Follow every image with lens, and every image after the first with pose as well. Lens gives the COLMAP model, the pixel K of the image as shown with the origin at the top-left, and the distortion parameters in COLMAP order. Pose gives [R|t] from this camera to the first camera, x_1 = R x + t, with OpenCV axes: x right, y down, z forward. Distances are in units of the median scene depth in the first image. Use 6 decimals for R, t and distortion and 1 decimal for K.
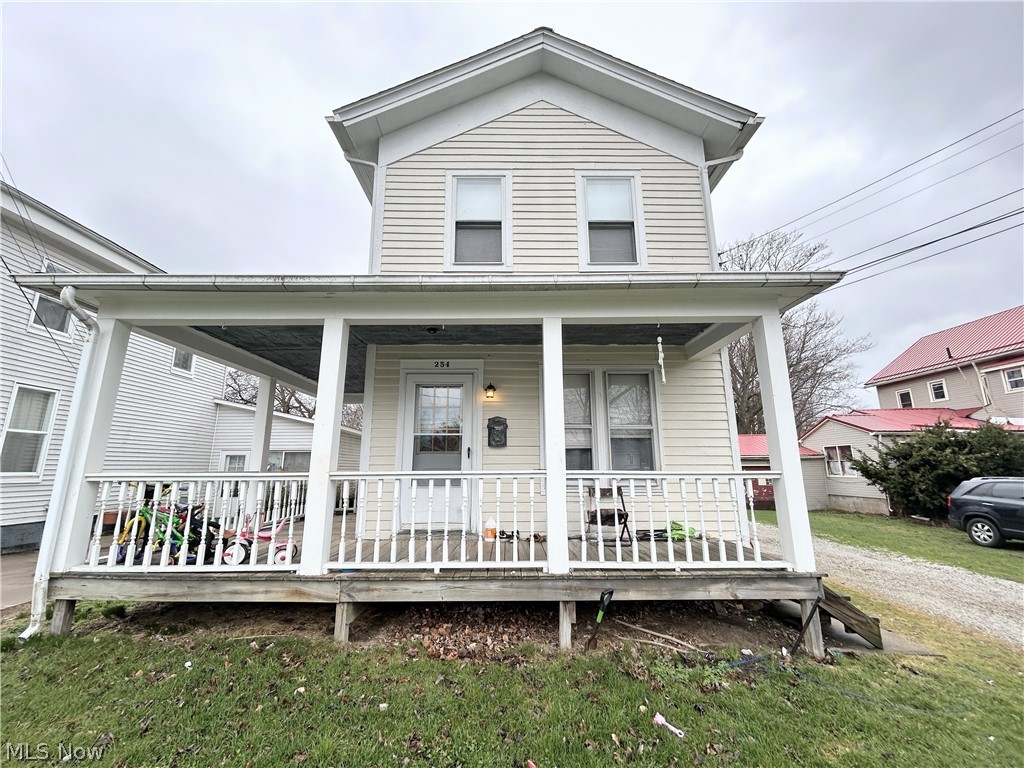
lens RADIAL K [[413.8, 0, 512.5], [0, 413.8, 385.0], [0, 0, 1]] dist [-0.004008, 0.001252]
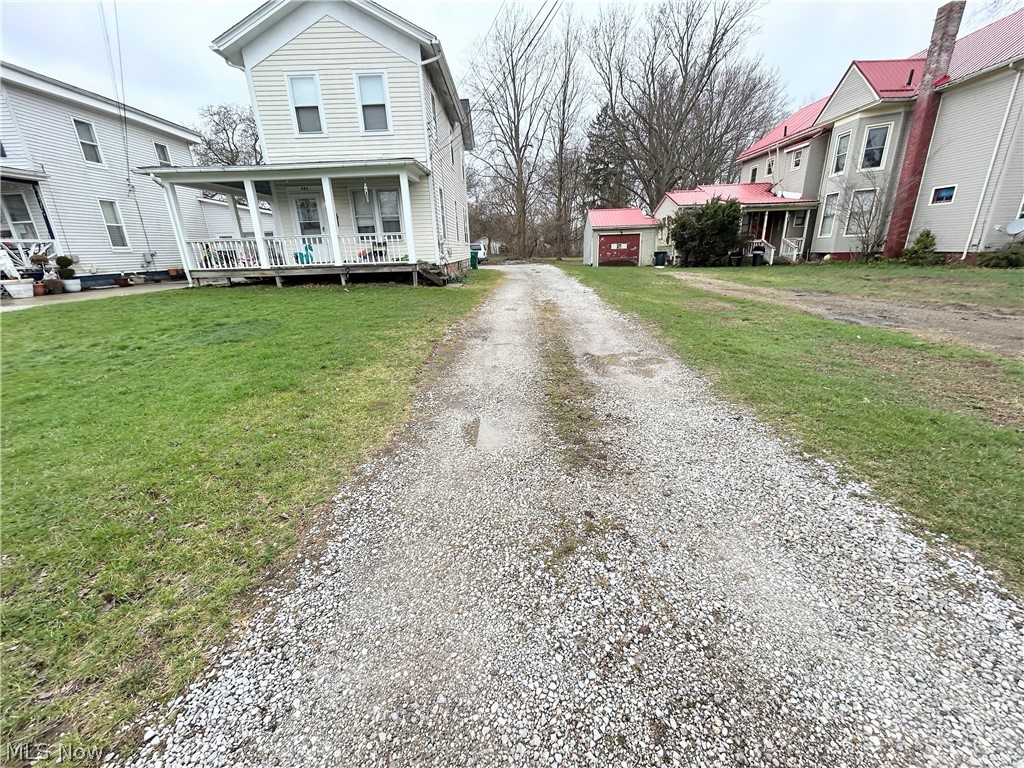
lens RADIAL K [[413.8, 0, 513.6], [0, 413.8, 386.8], [0, 0, 1]] dist [-0.004008, 0.001252]
pose [[0.999613, -0.027835, -0.000088, 0.890380], [0.024120, 0.864613, 0.501860, -0.205711], [-0.013893, -0.501667, 0.864949, -1.430407]]
